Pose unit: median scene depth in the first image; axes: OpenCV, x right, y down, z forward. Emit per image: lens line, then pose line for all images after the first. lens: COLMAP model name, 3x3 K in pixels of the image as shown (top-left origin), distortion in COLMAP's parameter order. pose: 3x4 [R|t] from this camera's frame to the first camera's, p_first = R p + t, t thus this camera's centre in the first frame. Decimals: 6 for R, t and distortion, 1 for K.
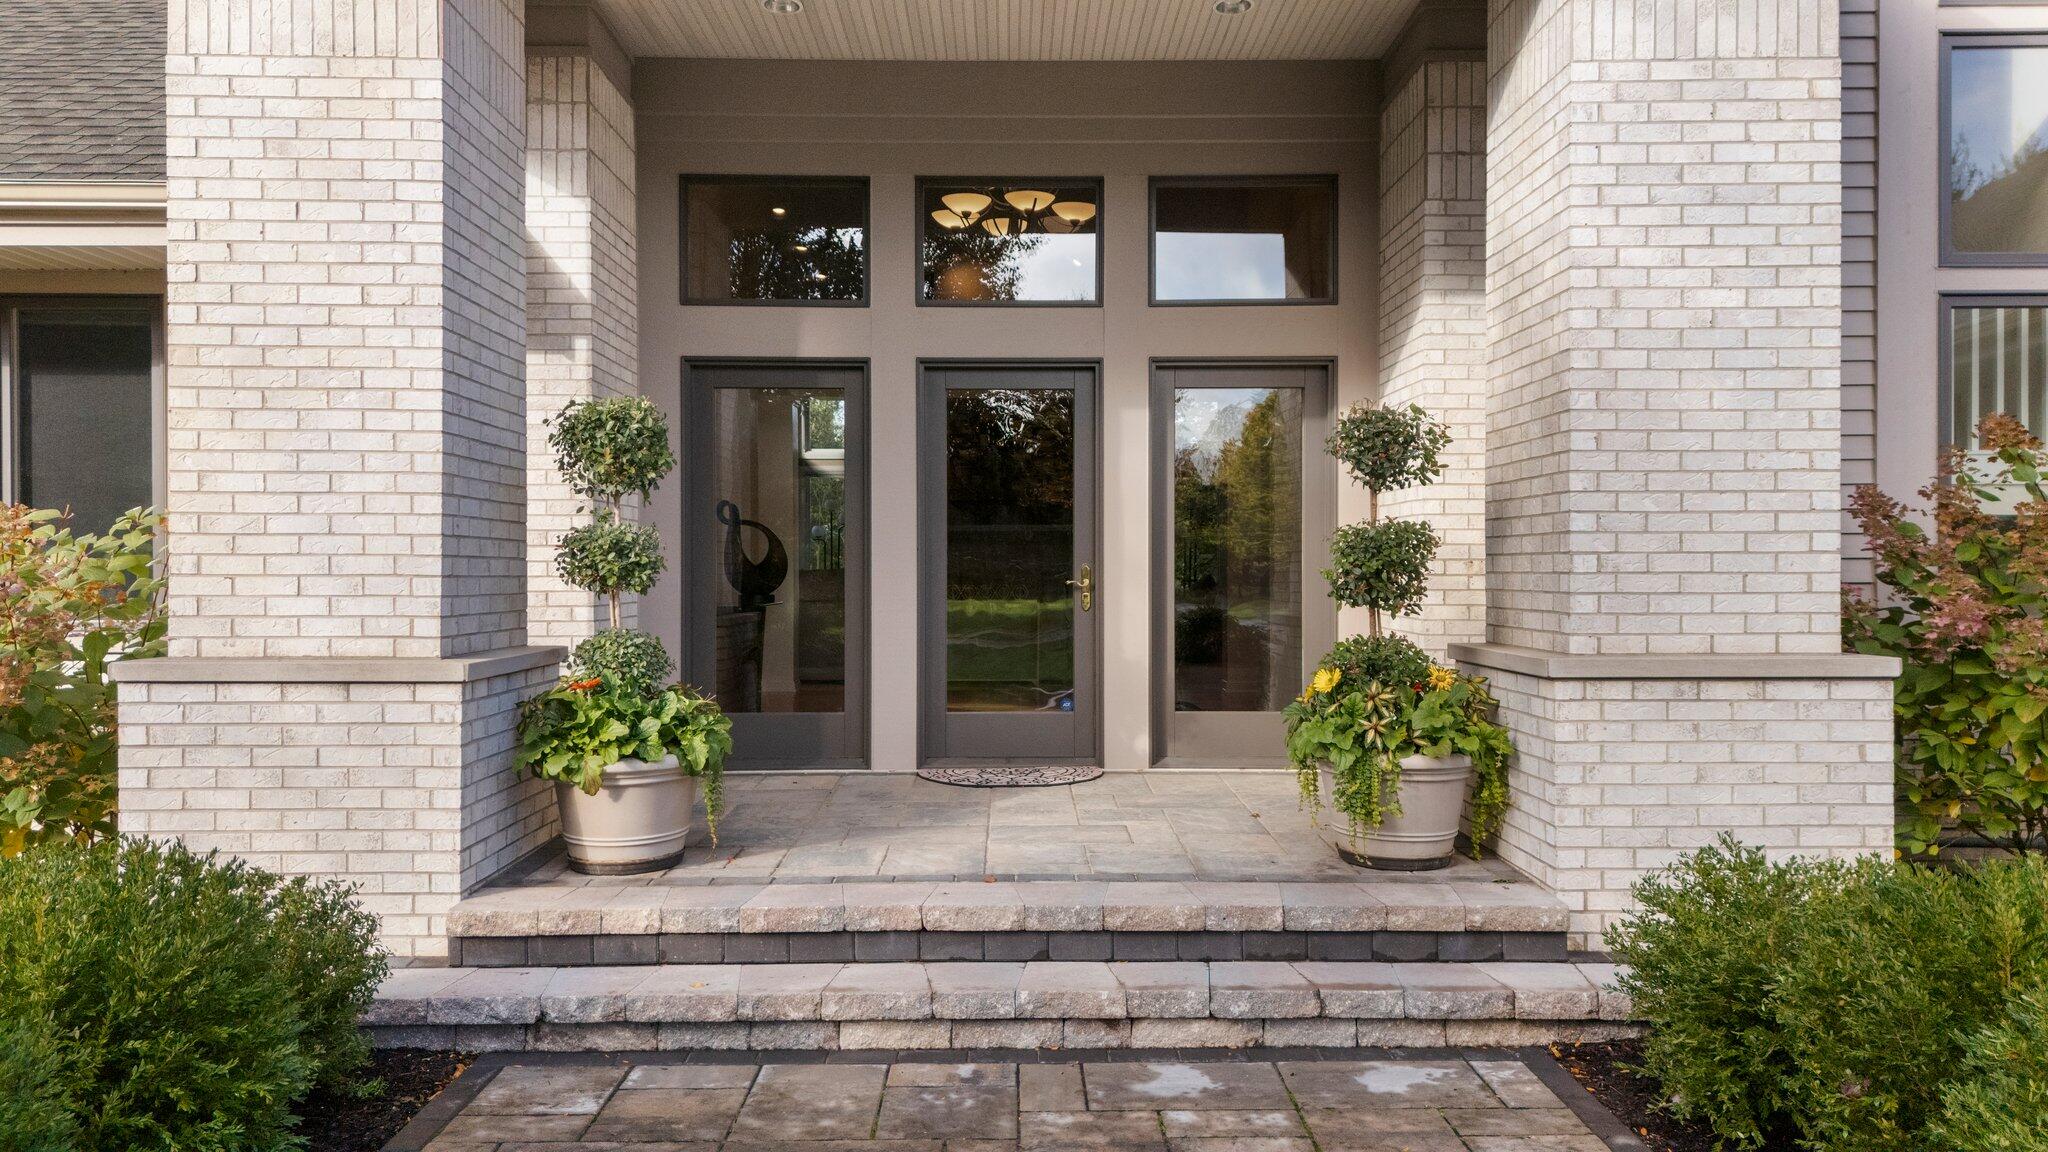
lens RADIAL K [[1486.4, 0, 1024.0], [0, 1486.4, 576.0], [0, 0, 1]] dist [0.028484, -0.000499]
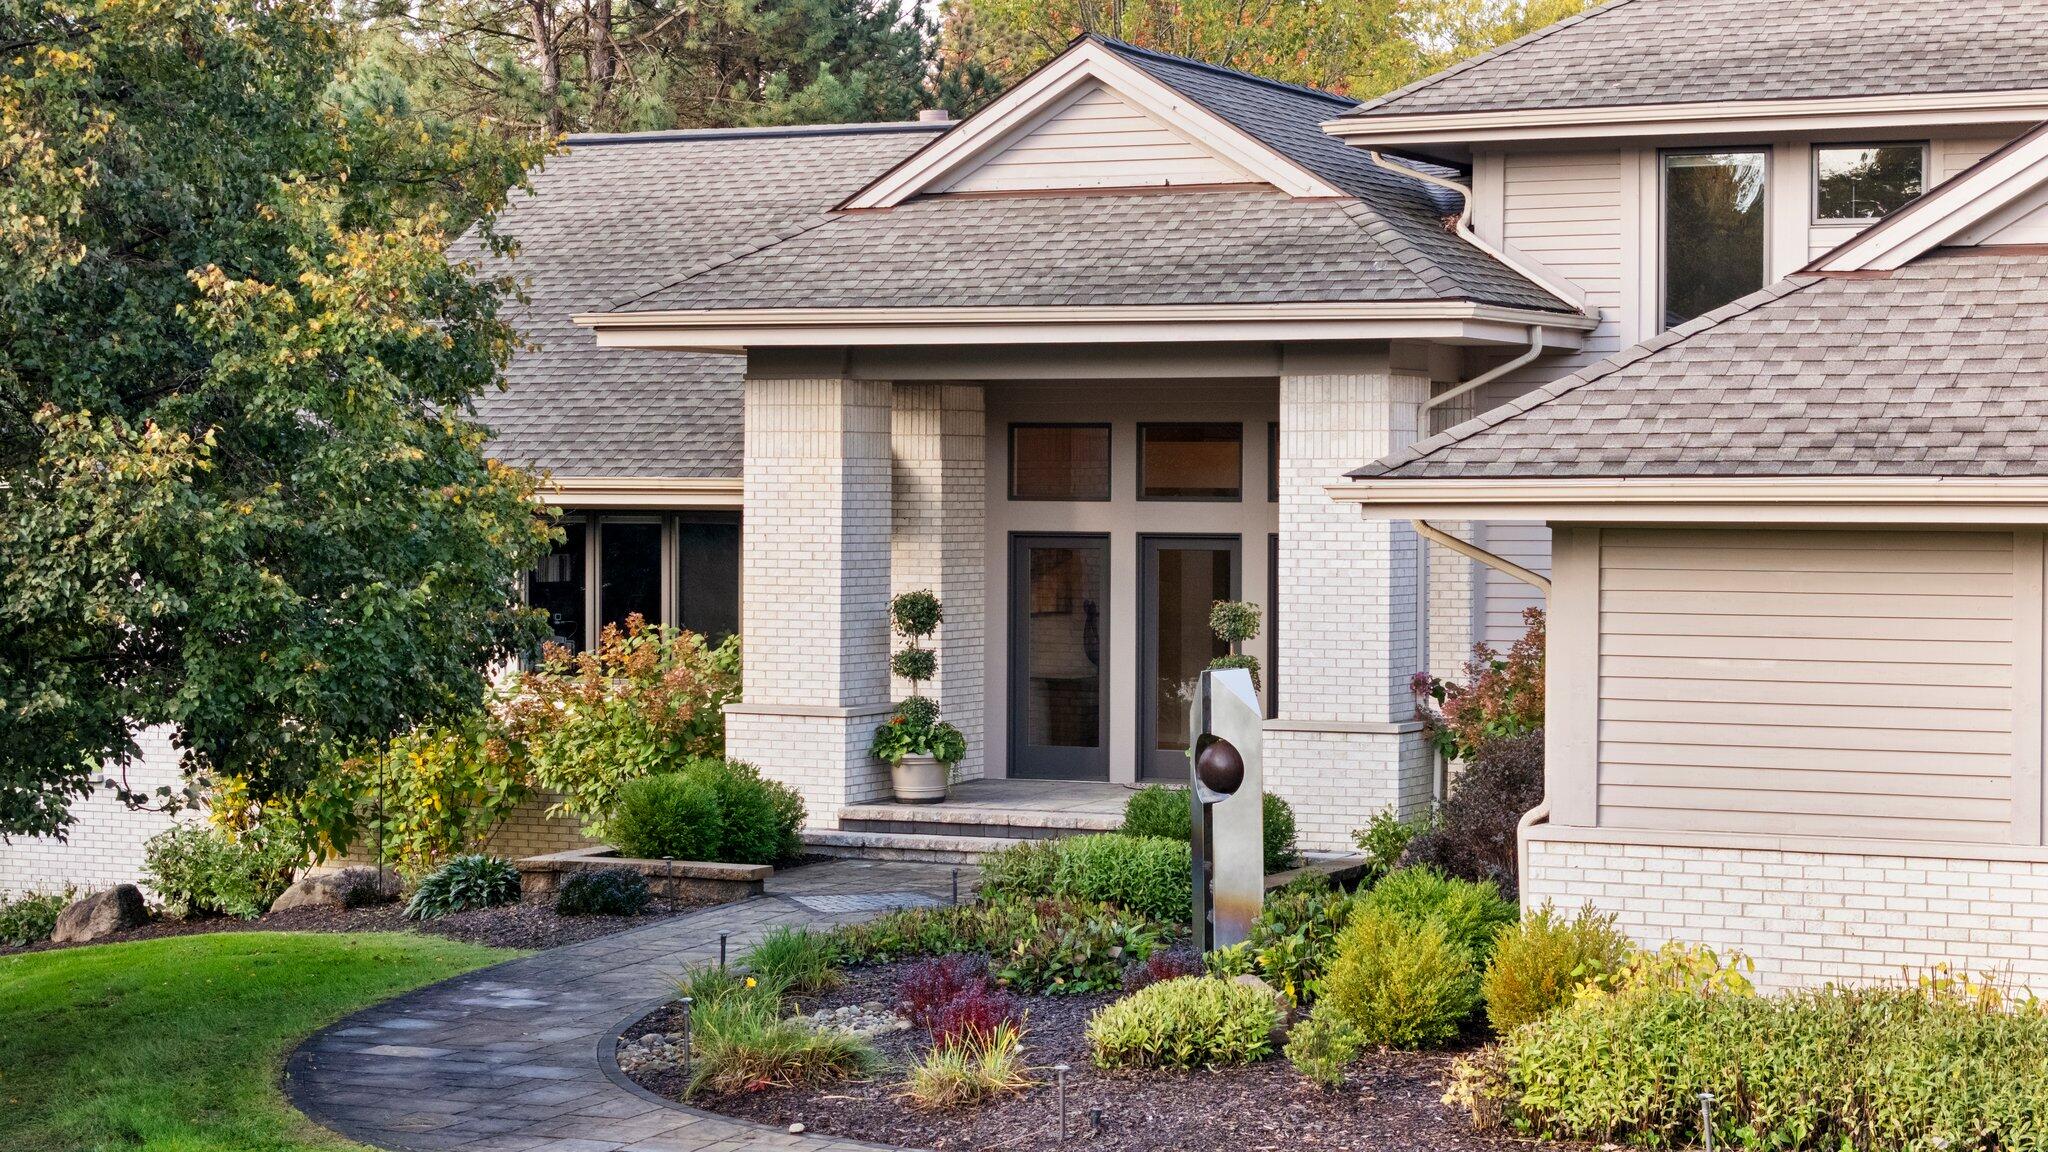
lens RADIAL K [[3993.3, 0, 1024.0], [0, 3993.3, 576.0], [0, 0, 1]] dist [-0.027249, 0.249285]
pose [[0.897188, 0.014156, -0.441422, 2.617980], [-0.004482, 0.999727, 0.022951, -0.294309], [0.441626, -0.018612, 0.897006, -4.473009]]
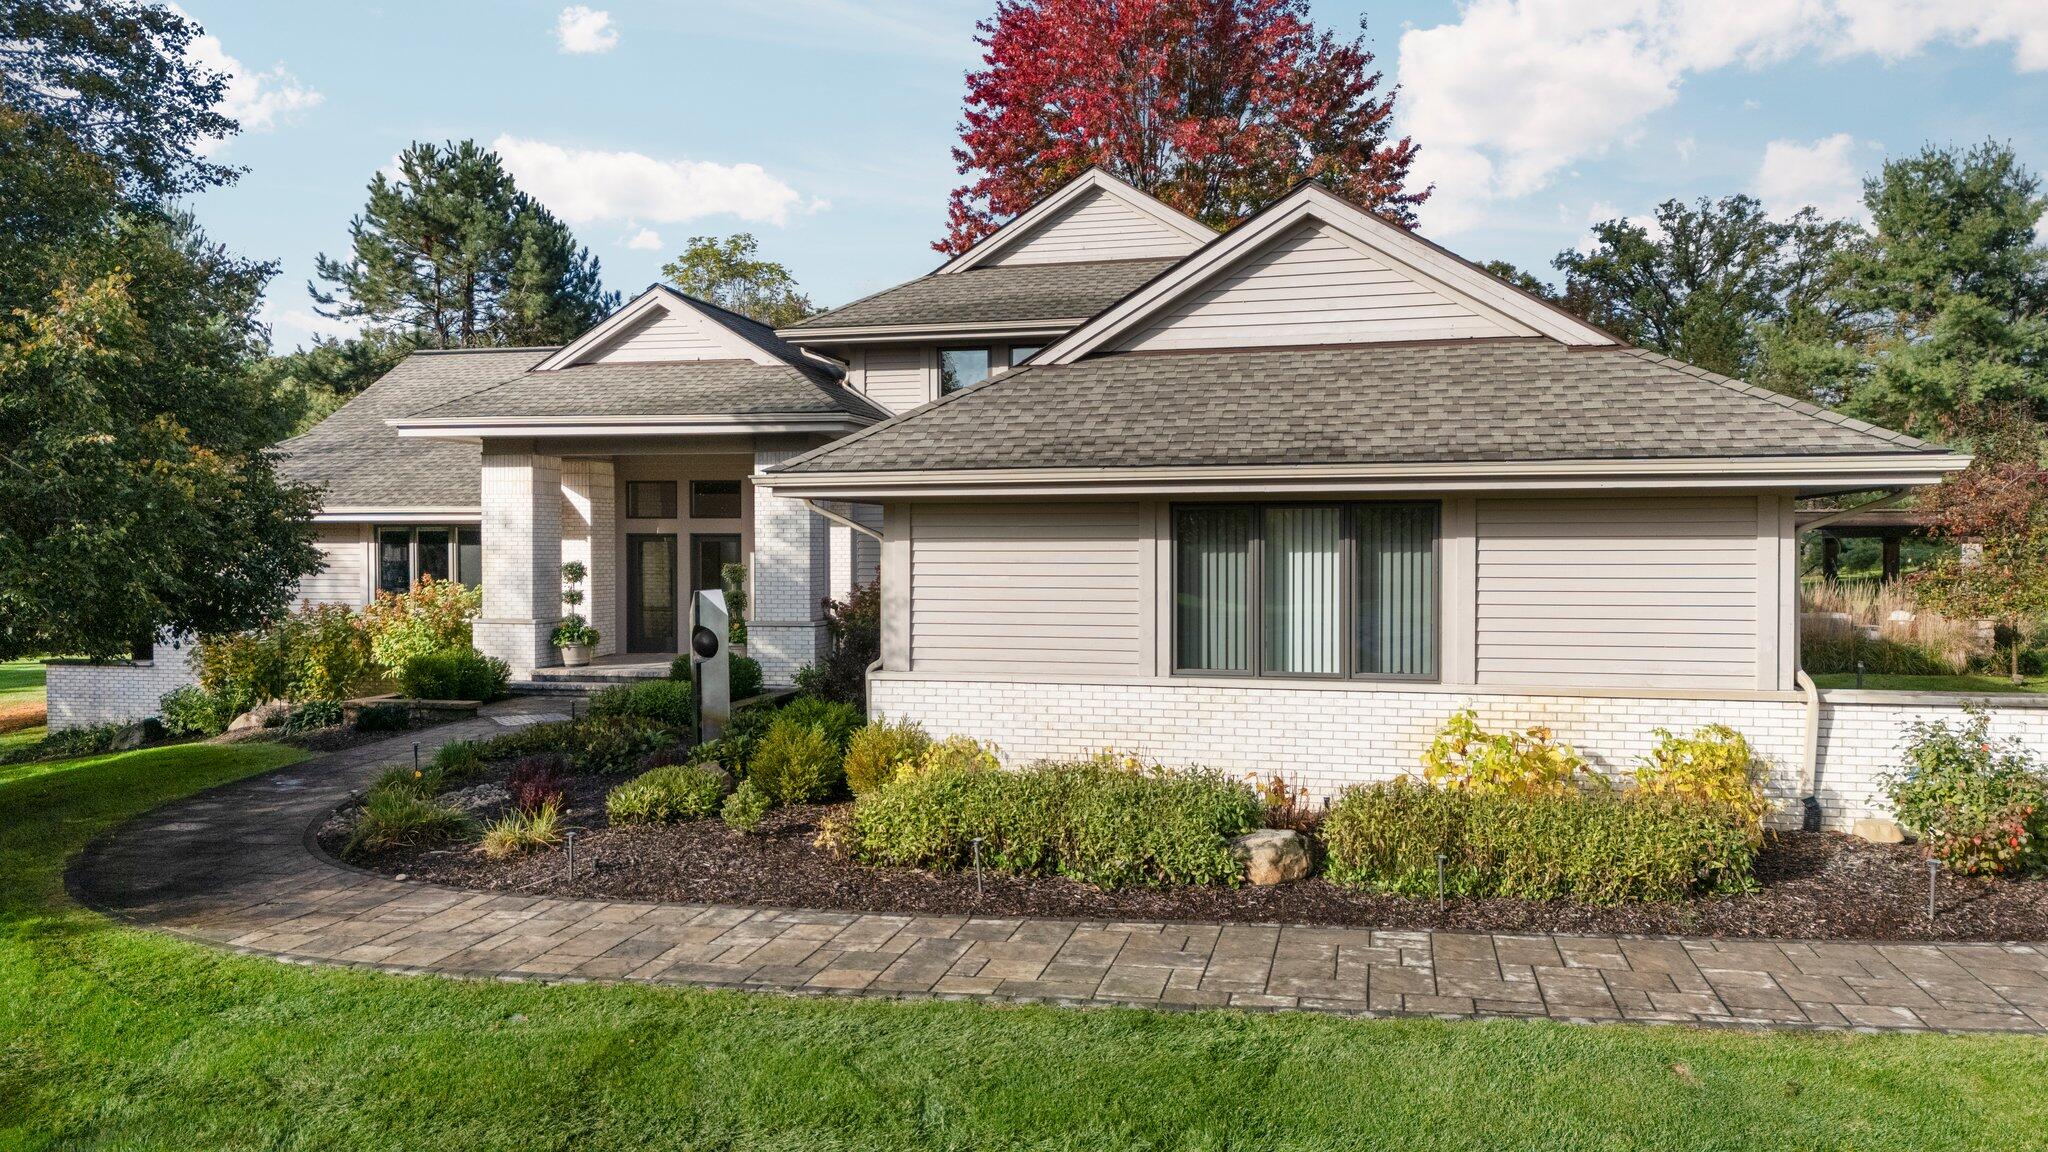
lens RADIAL K [[1381.5, 0, 1024.0], [0, 1381.5, 576.0], [0, 0, 1]] dist [0.145040, -0.264639]
pose [[0.972508, 0.005665, -0.232801, 2.114551], [-0.001428, 0.999830, 0.018366, -0.162181], [0.232865, -0.017528, 0.972351, -2.897071]]
